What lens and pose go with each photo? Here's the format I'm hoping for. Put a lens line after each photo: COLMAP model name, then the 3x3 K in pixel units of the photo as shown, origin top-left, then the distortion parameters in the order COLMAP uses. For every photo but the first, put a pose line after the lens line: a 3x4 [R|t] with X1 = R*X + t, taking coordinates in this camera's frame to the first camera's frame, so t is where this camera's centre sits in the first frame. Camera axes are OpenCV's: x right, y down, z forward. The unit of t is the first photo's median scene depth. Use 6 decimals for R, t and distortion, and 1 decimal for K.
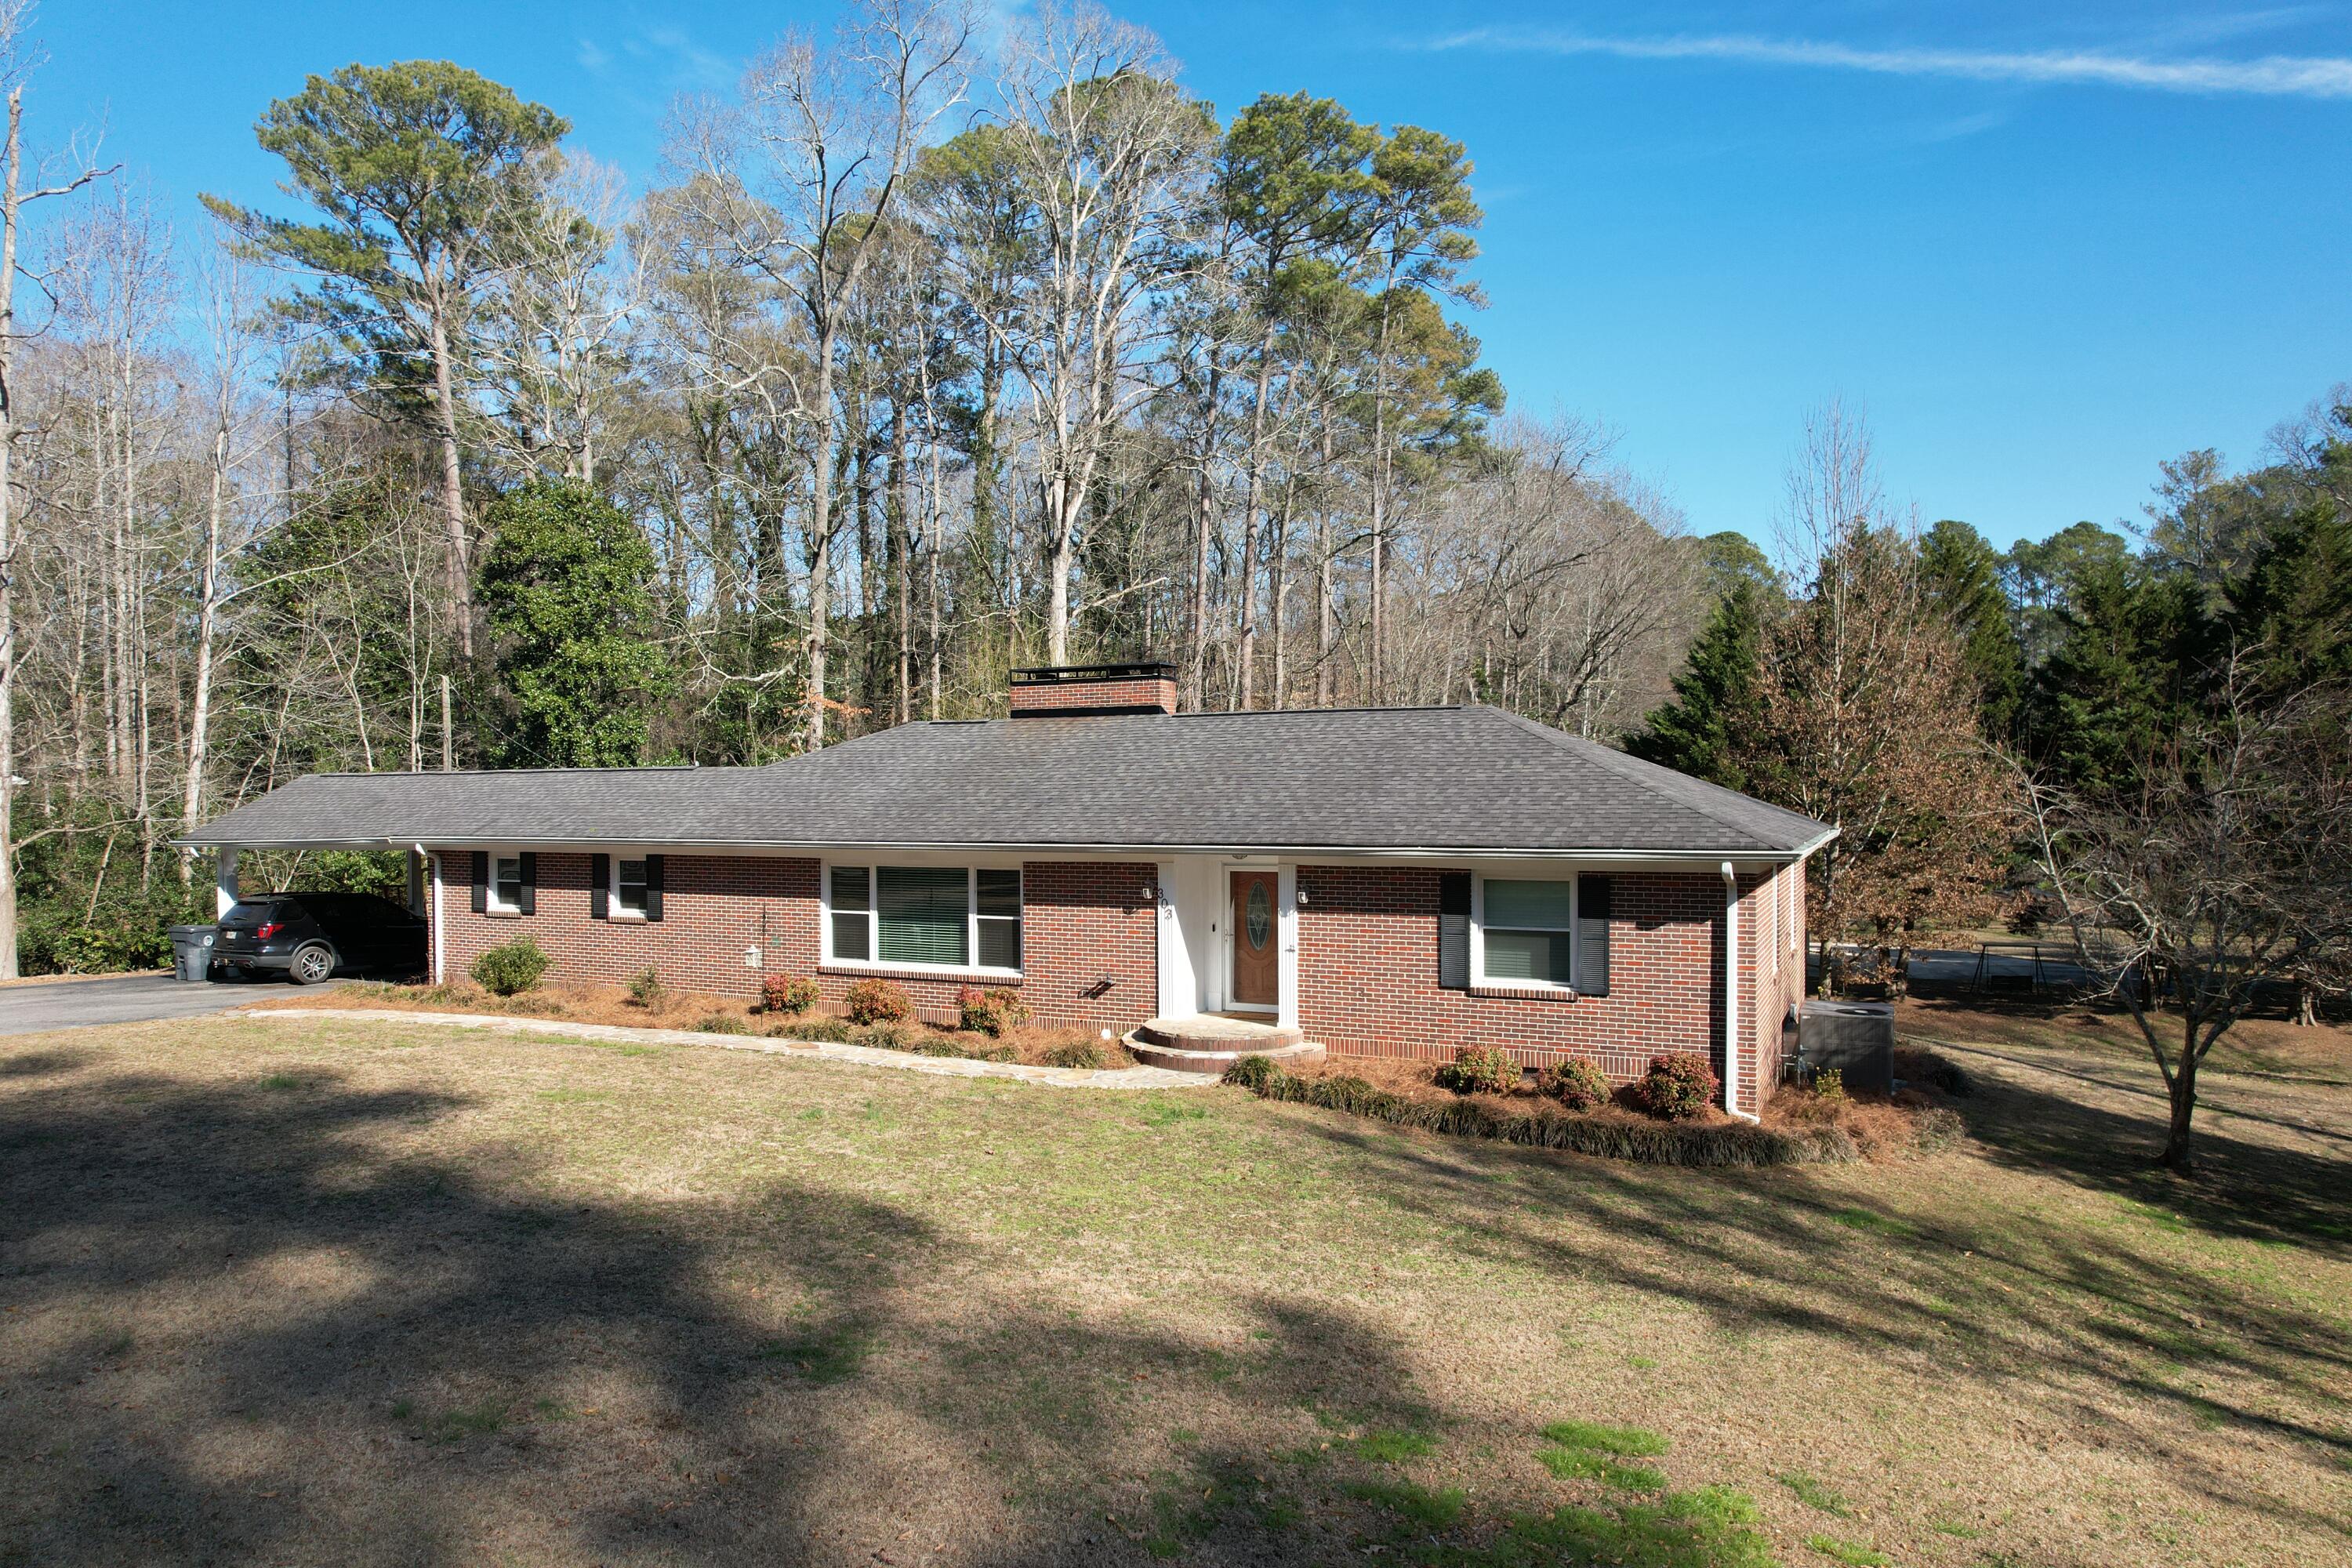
lens RADIAL K [[1500.2, 0, 1170.7], [0, 1500.2, 791.1], [0, 0, 1]] dist [-0.074631, 0.063096]
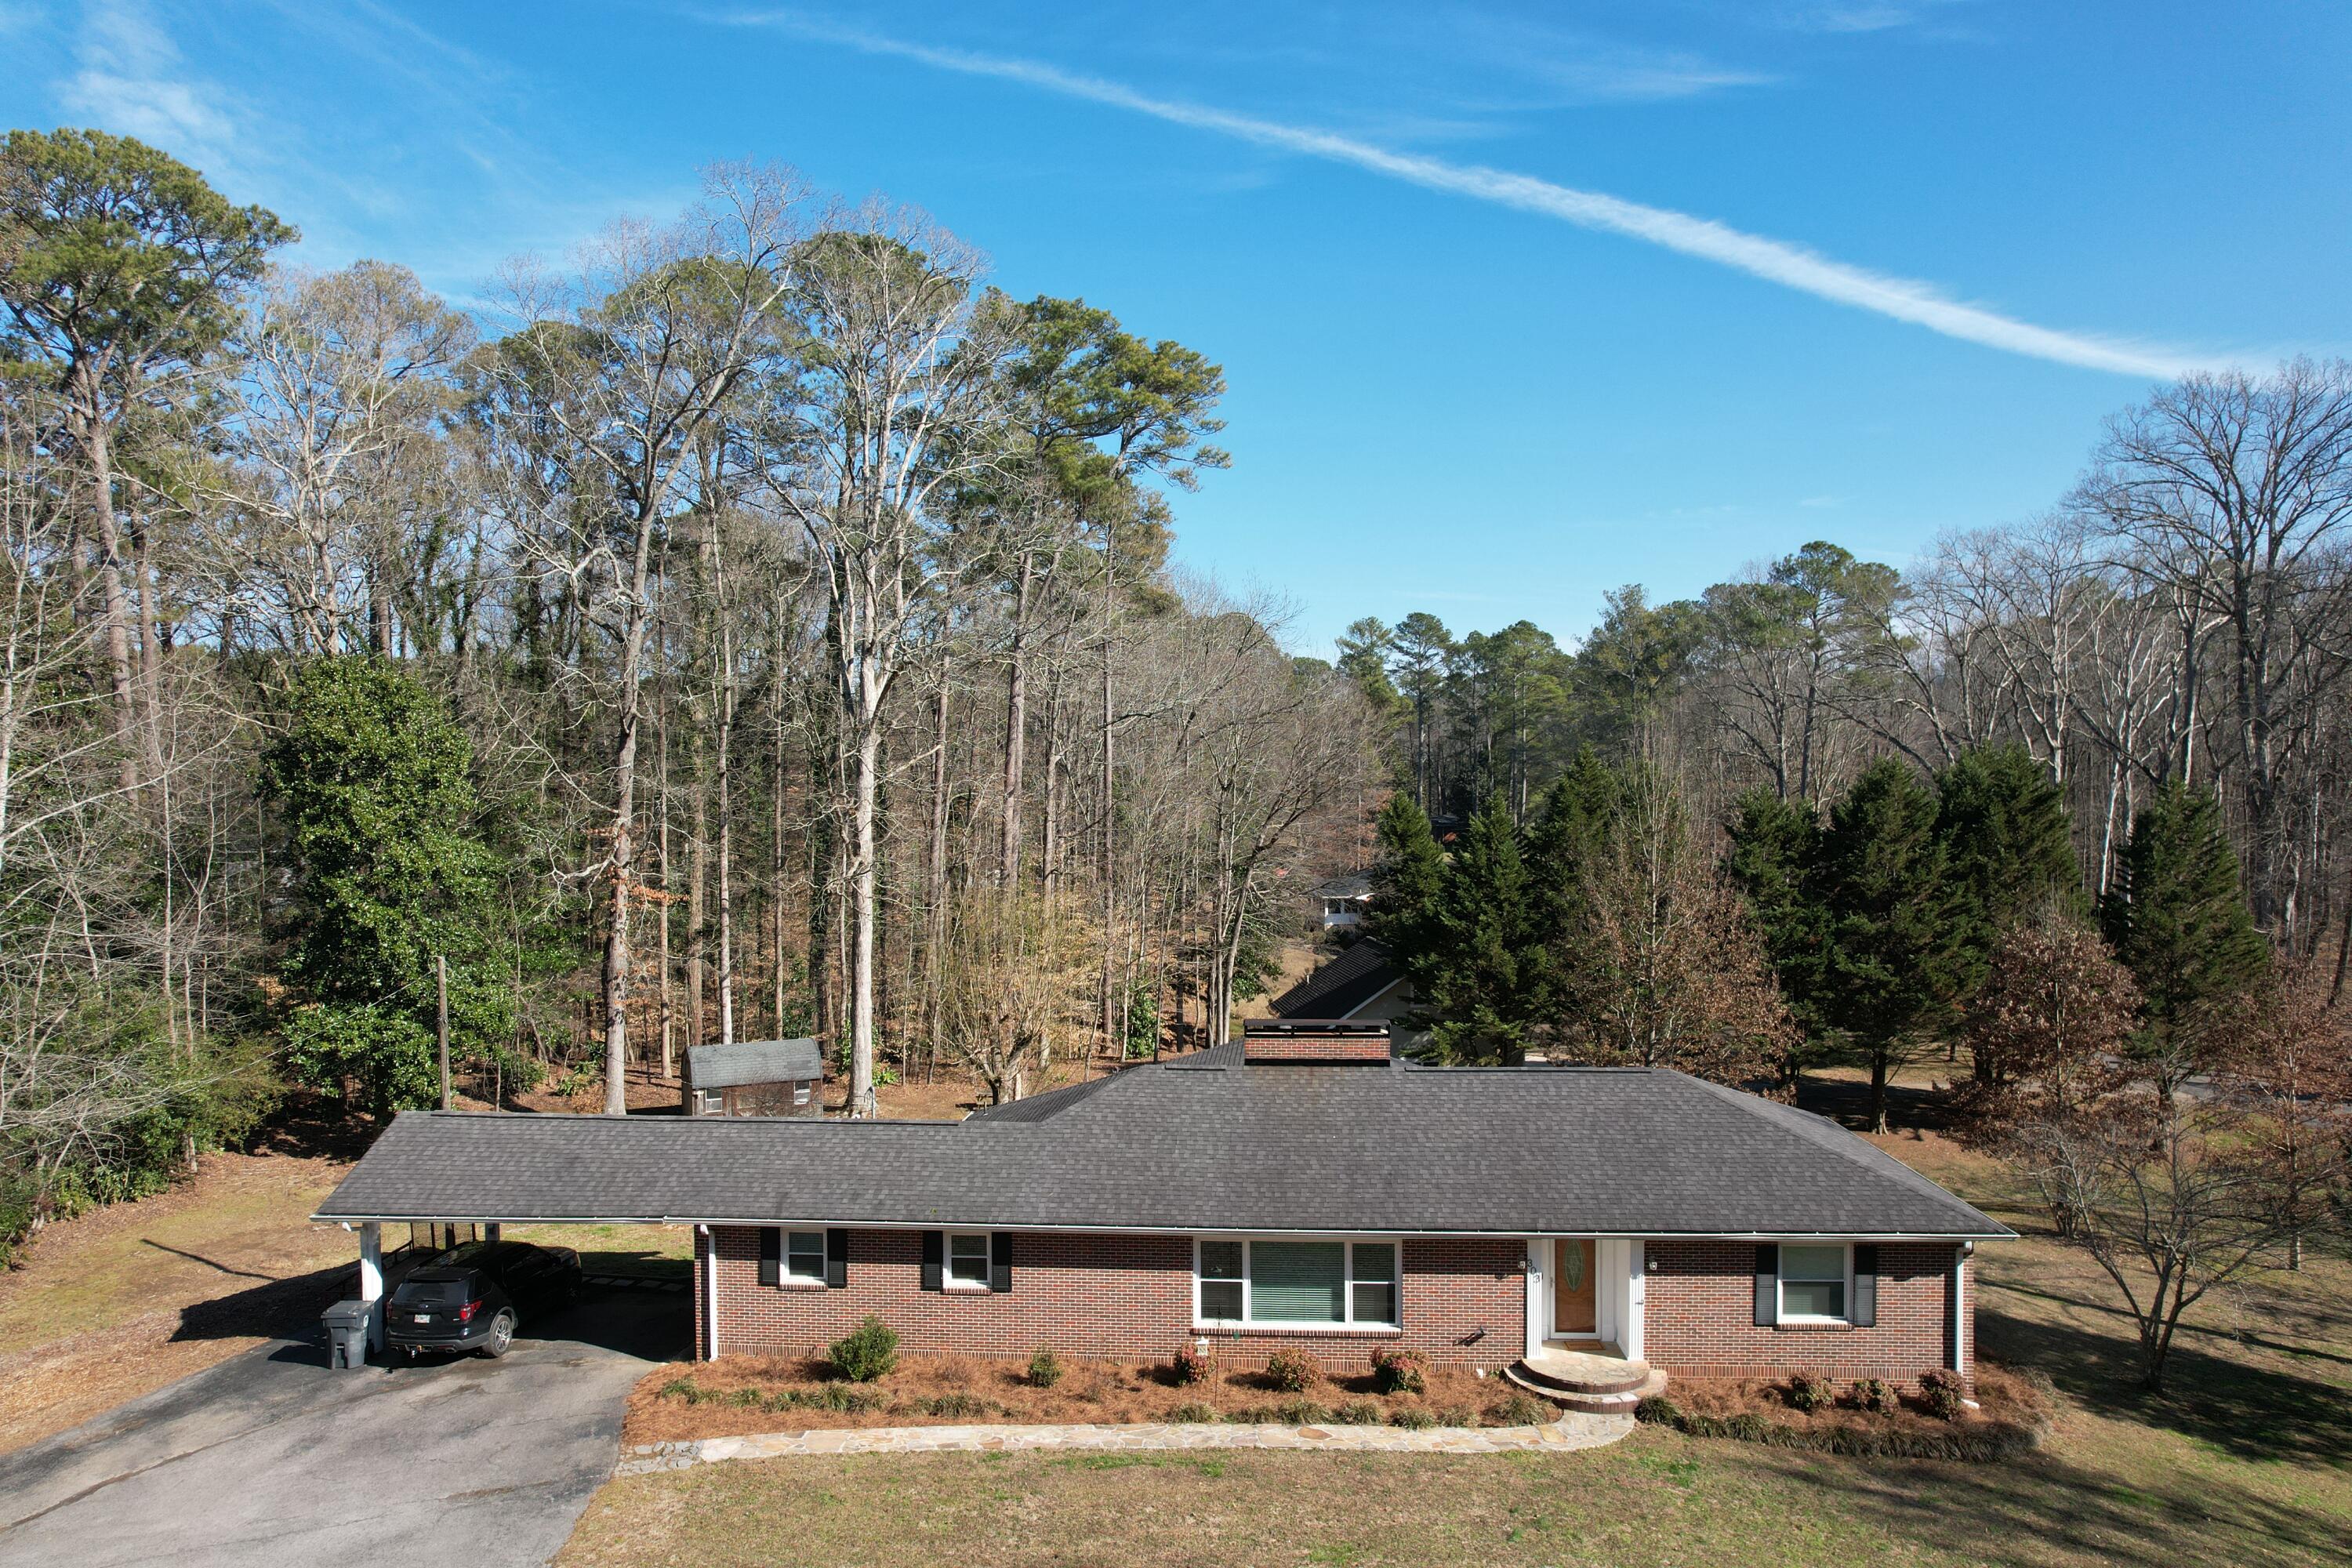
lens RADIAL K [[1500.2, 0, 1167.6], [0, 1500.2, 775.7], [0, 0, 1]] dist [-0.074631, 0.063096]
pose [[0.929231, 0.005252, 0.369461, -0.719460], [0.001274, 0.999847, -0.017418, -0.307343], [-0.369496, 0.016656, 0.929083, -0.074376]]
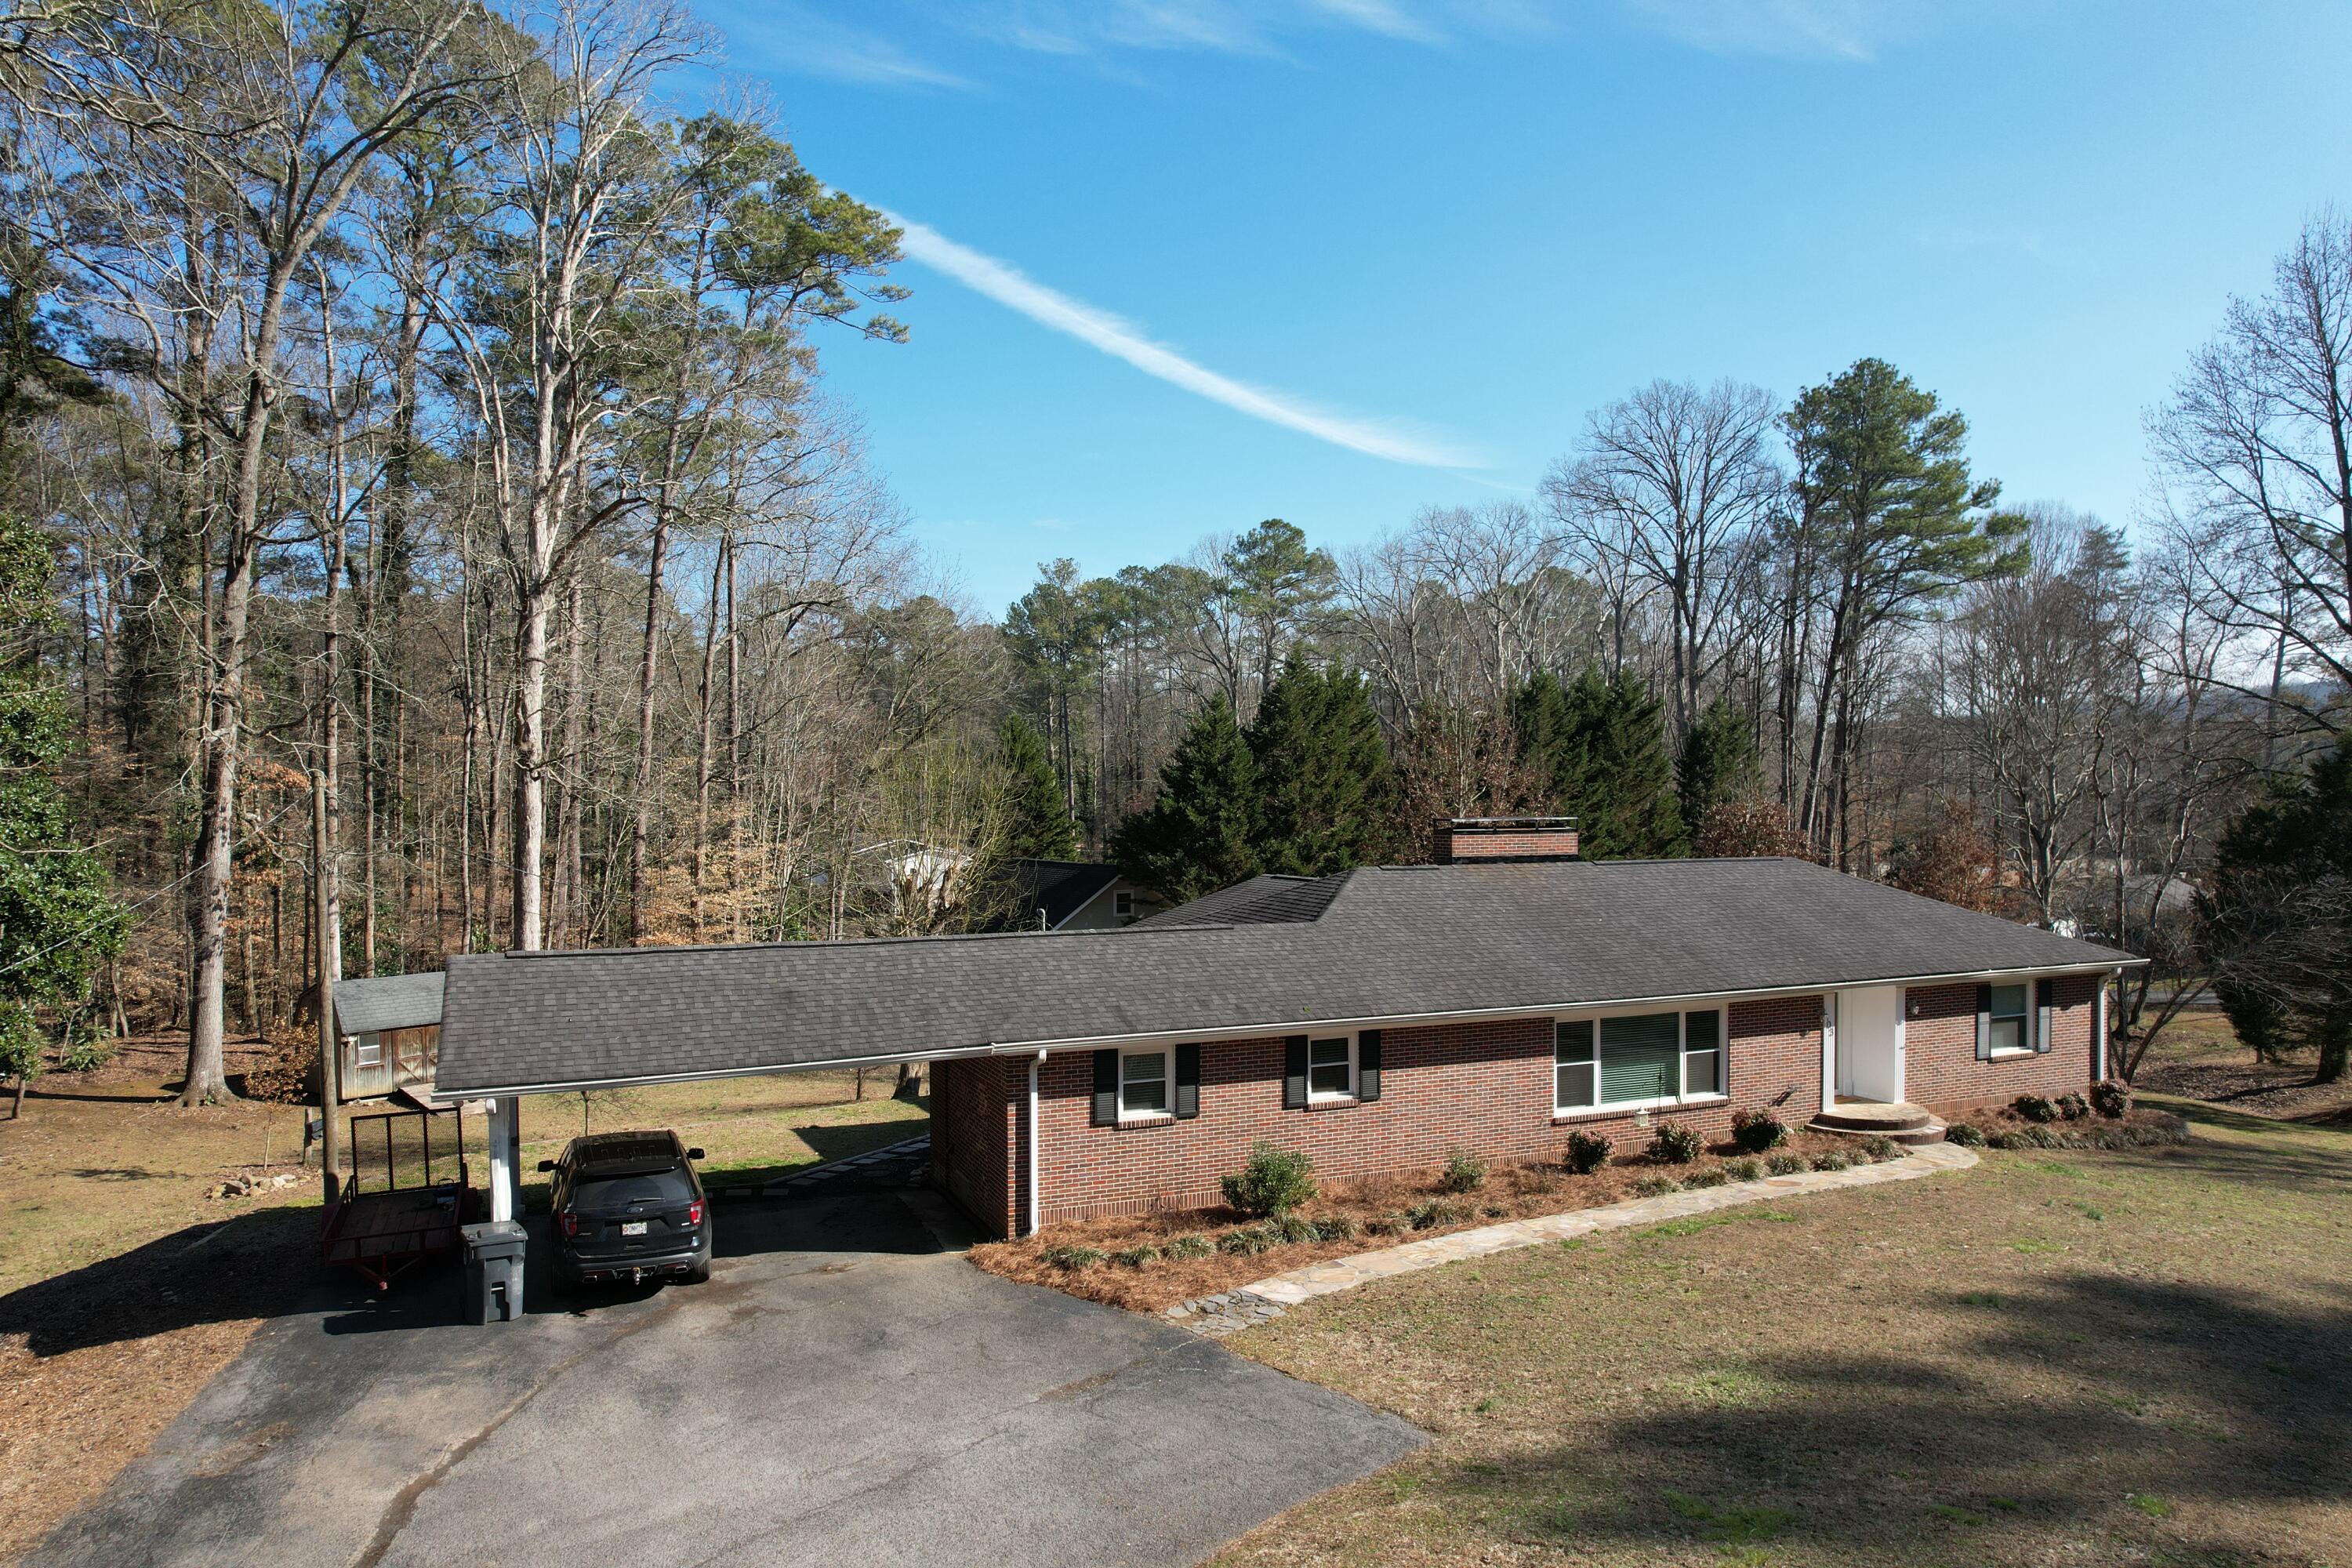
lens RADIAL K [[1500.2, 0, 1160.8], [0, 1500.2, 794.9], [0, 0, 1]] dist [-0.074631, 0.063096]
pose [[0.658580, 0.005598, 0.752490, -1.278733], [0.001187, 0.999963, -0.008478, -0.108826], [-0.752510, 0.006477, 0.658549, 0.543489]]
